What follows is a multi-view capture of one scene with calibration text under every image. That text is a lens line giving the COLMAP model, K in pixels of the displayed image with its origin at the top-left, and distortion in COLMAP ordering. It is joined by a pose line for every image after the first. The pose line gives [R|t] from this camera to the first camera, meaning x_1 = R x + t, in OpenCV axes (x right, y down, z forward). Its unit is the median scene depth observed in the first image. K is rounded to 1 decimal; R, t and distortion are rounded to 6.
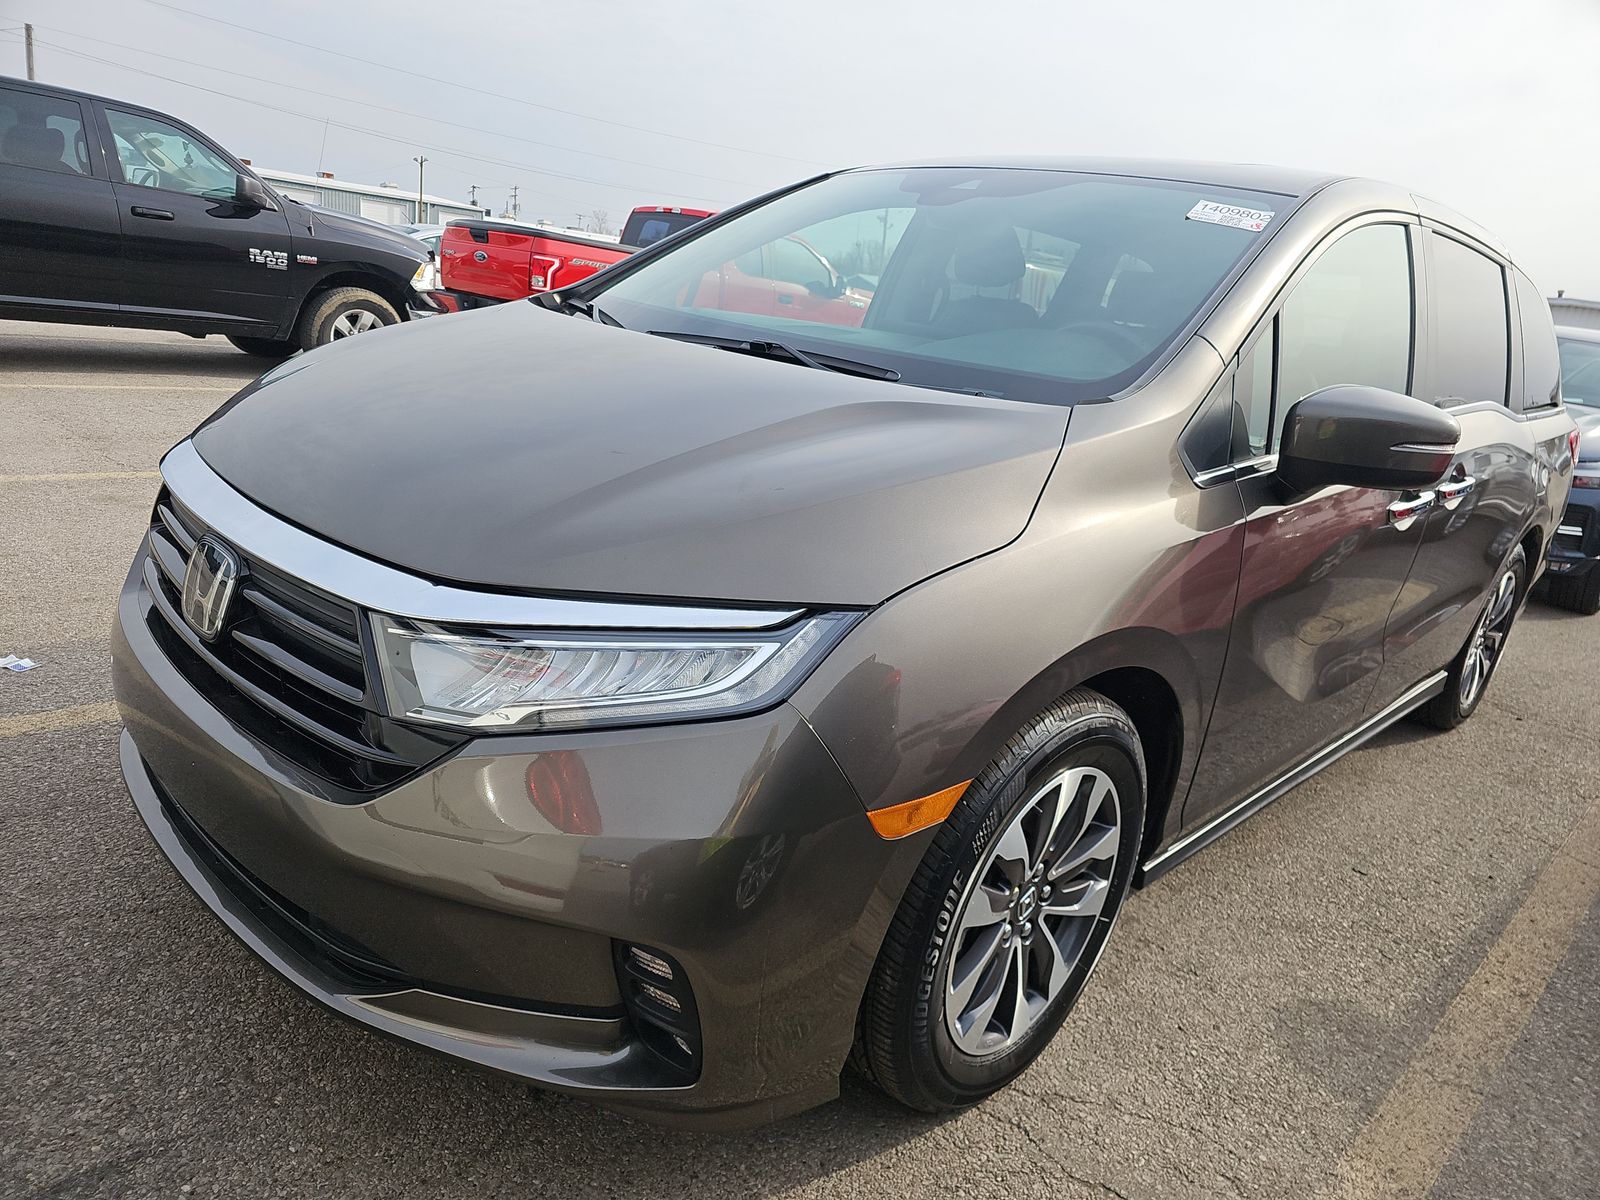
lens RADIAL K [[1081.7, 0, 777.7], [0, 1081.7, 622.0], [0, 0, 1]] dist [0.025079, 0.000049]
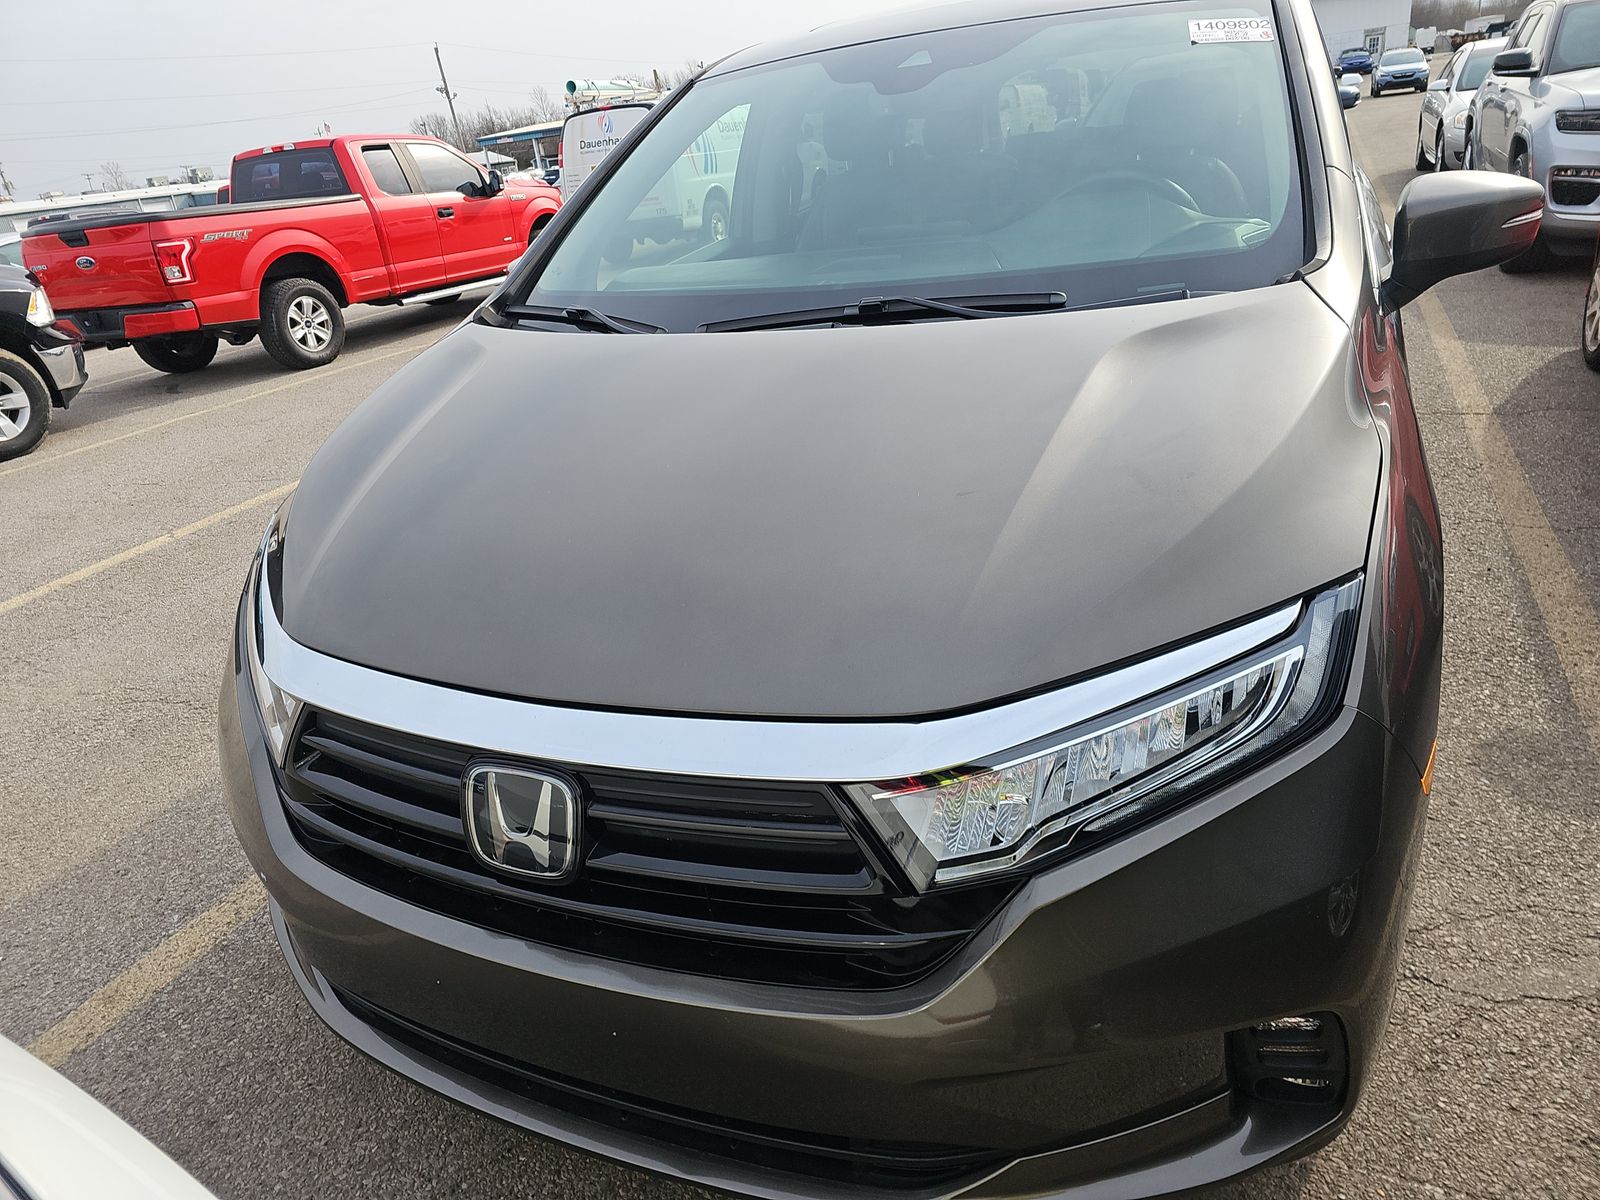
lens RADIAL K [[1096.3, 0, 800.0], [0, 1096.3, 600.0], [0, 0, 1]] dist [0.037799, -0.033836]
pose [[0.906591, -0.353624, 0.230311, -0.262745], [0.329555, 0.934138, 0.137039, -0.127167], [-0.263602, -0.048338, 0.963420, 0.104541]]
